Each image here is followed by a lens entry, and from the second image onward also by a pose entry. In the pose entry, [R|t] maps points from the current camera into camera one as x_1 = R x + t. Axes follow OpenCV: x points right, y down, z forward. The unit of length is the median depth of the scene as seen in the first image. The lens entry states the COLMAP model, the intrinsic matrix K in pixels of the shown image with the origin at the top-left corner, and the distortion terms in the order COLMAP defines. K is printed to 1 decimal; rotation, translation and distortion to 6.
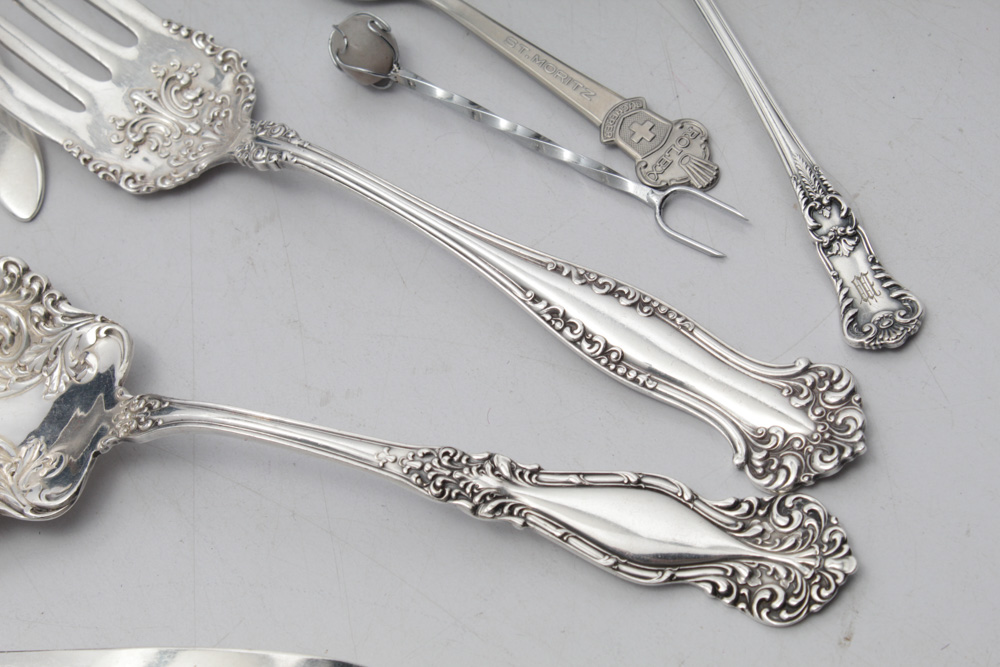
lens RADIAL K [[2249.9, 0, 500.0], [0, 2249.9, 333.5], [0, 0, 1]] dist [0.049458, 0.244842]
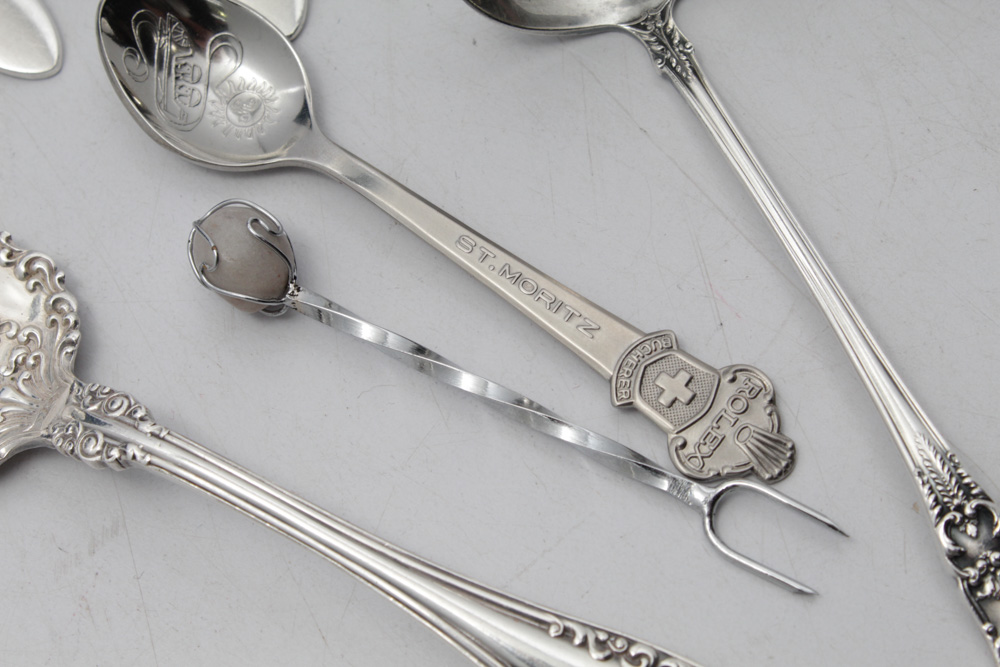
lens RADIAL K [[2249.9, 0, 500.0], [0, 2249.9, 333.5], [0, 0, 1]] dist [0.049458, 0.244842]
pose [[0.996432, -0.039866, 0.074389, -0.037109], [0.033731, 0.996064, 0.081973, -0.164307], [-0.077364, -0.079171, 0.993854, 0.354158]]
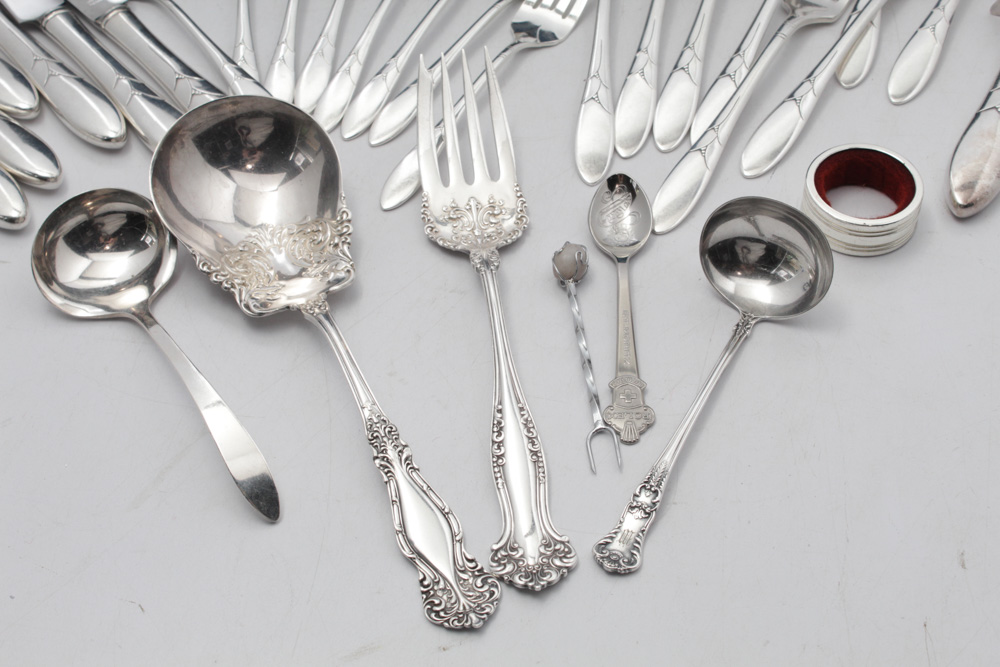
lens RADIAL K [[1723.2, 0, 500.0], [0, 1723.2, 333.5], [0, 0, 1]] dist [0.008315, -0.026143]
pose [[0.645184, 0.668935, -0.369140, 0.459496], [-0.705315, 0.707211, 0.048817, -0.120649], [0.293715, 0.228864, 0.928091, -0.259021]]
